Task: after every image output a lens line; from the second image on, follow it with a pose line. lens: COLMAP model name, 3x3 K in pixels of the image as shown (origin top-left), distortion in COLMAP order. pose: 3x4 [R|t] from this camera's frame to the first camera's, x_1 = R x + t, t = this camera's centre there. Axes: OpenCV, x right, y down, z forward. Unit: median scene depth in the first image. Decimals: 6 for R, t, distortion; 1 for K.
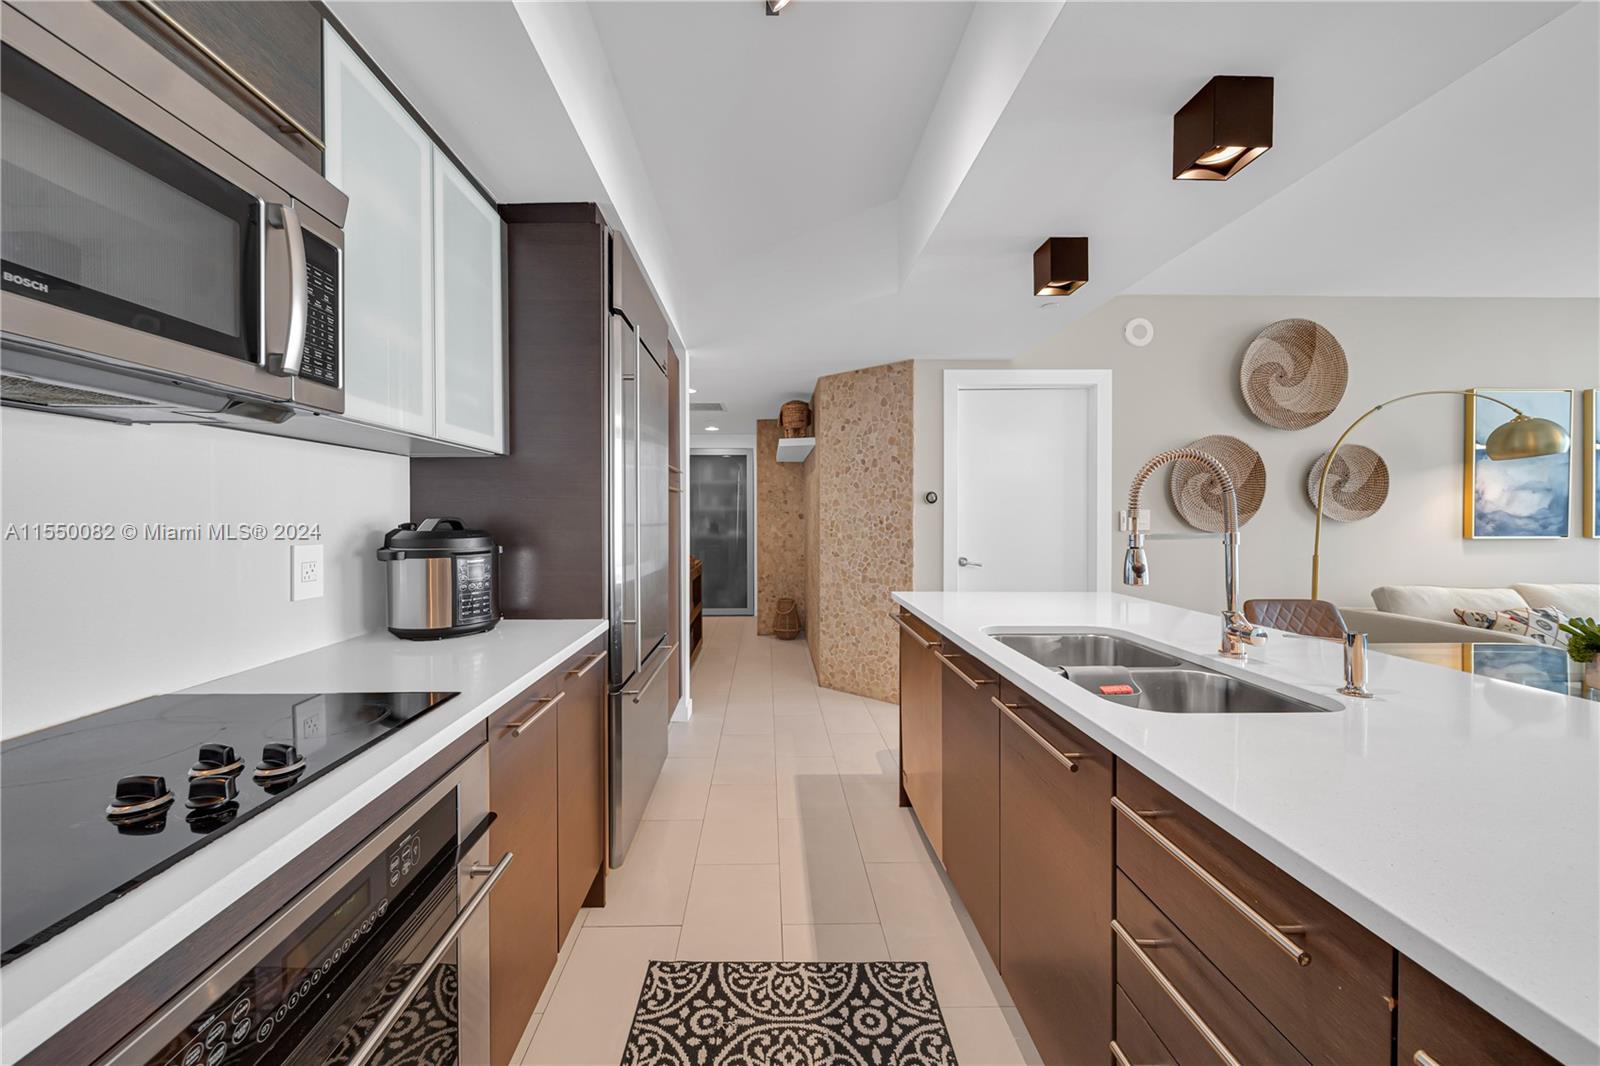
lens RADIAL K [[585.3, 0, 776.0], [0, 585.3, 508.1], [0, 0, 1]] dist [0.000736, -0.000196]
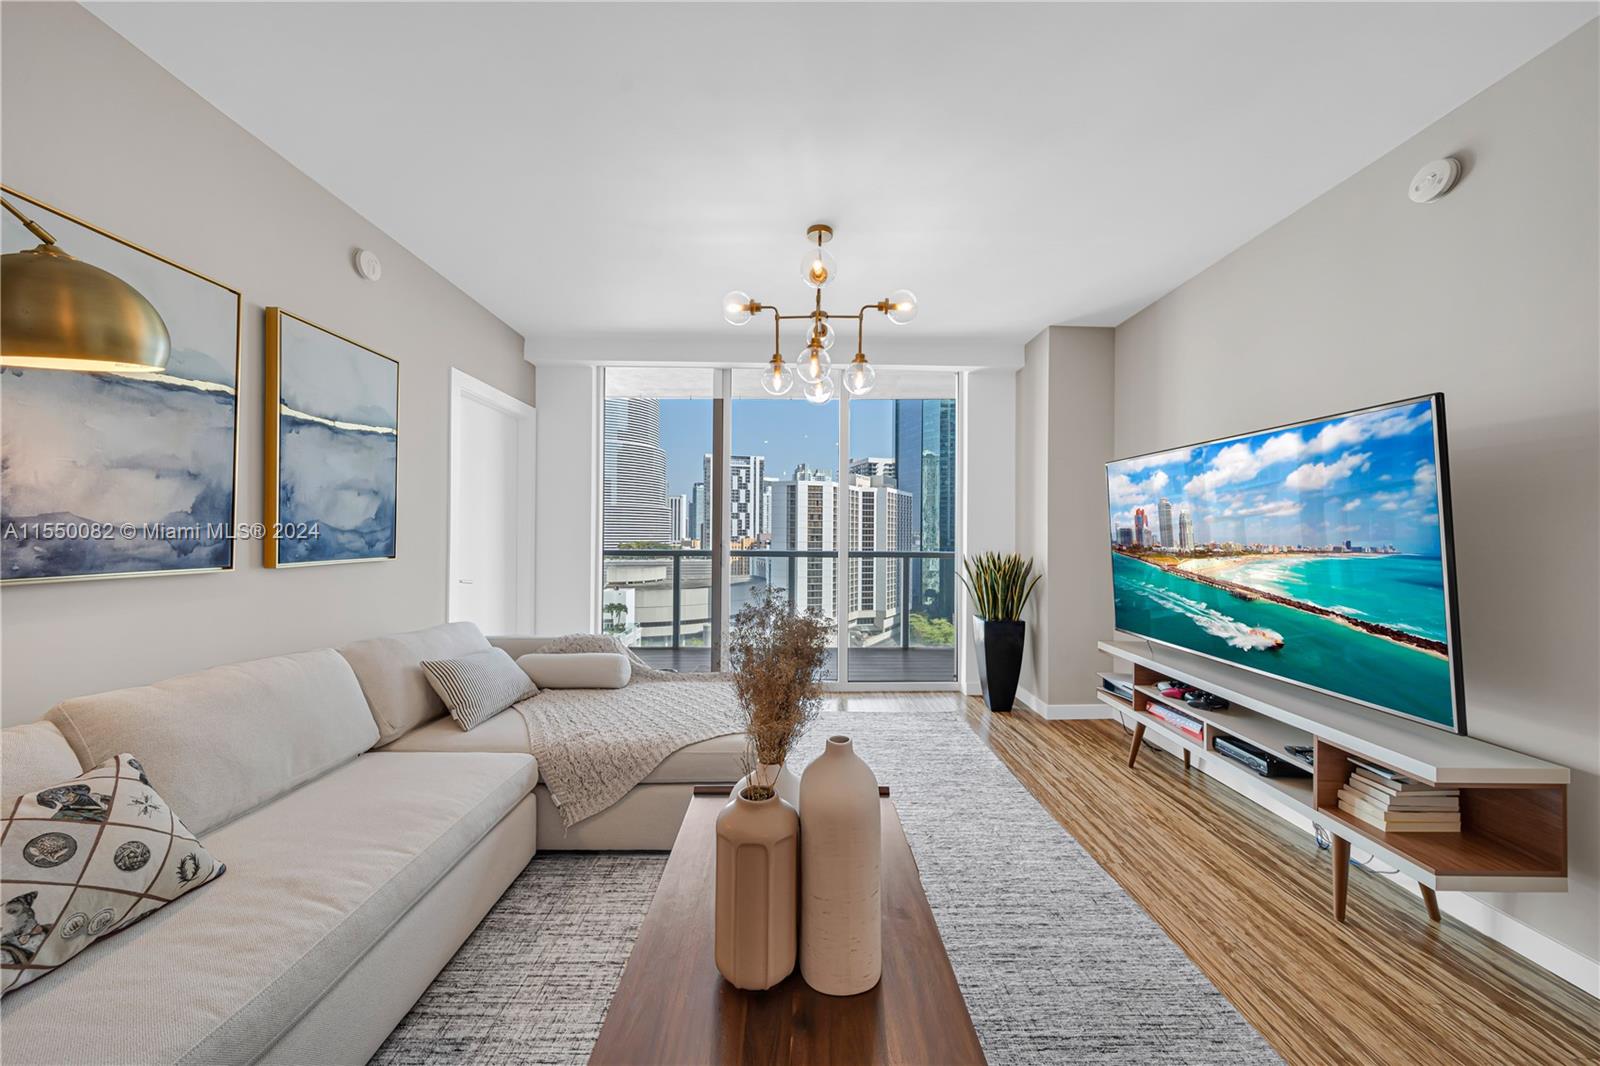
lens RADIAL K [[566.7, 0, 805.1], [0, 566.7, 532.0], [0, 0, 1]] dist [-0.001904, -0.000652]
pose [[-0.006677, 0.008745, 0.999939, 1.898627], [-0.015836, 0.999835, -0.008850, 0.028943], [-0.999852, -0.015894, -0.006538, 1.098564]]
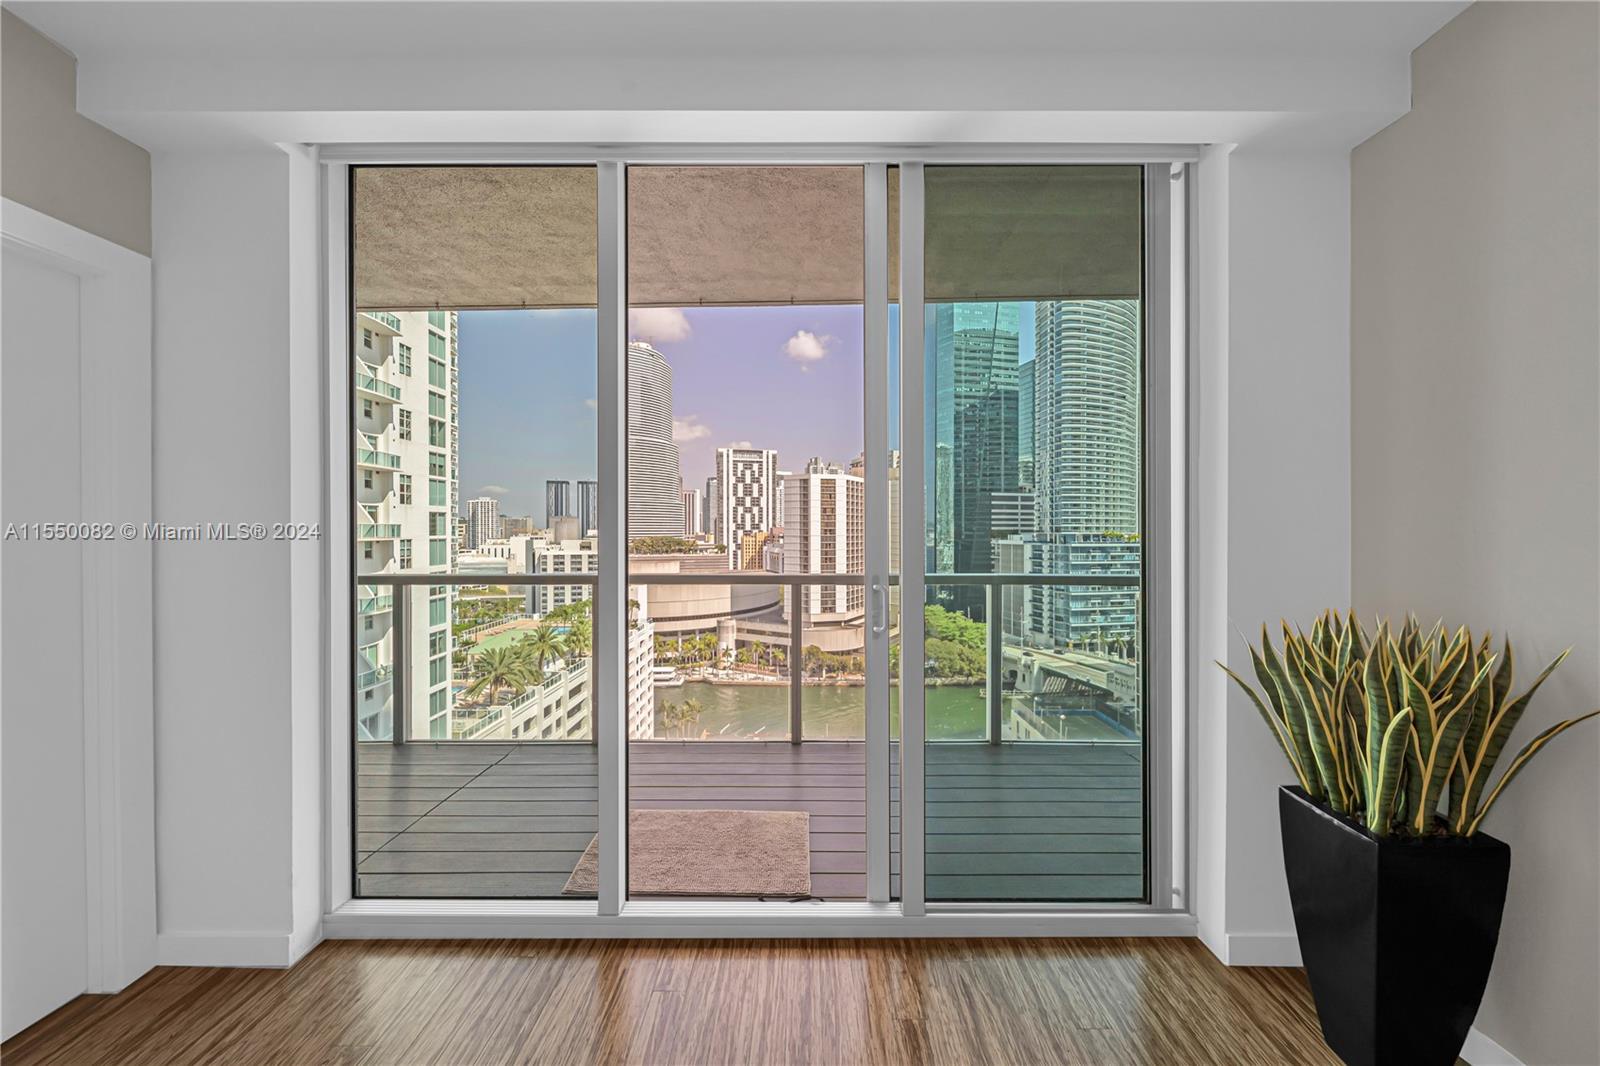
lens RADIAL K [[566.7, 0, 805.1], [0, 566.7, 532.0], [0, 0, 1]] dist [-0.001904, -0.000652]
pose [[0.016199, -0.002608, 0.999865, 3.492303], [-0.009407, 0.999952, 0.002761, -0.044457], [-0.999825, -0.009450, 0.016173, 1.096189]]
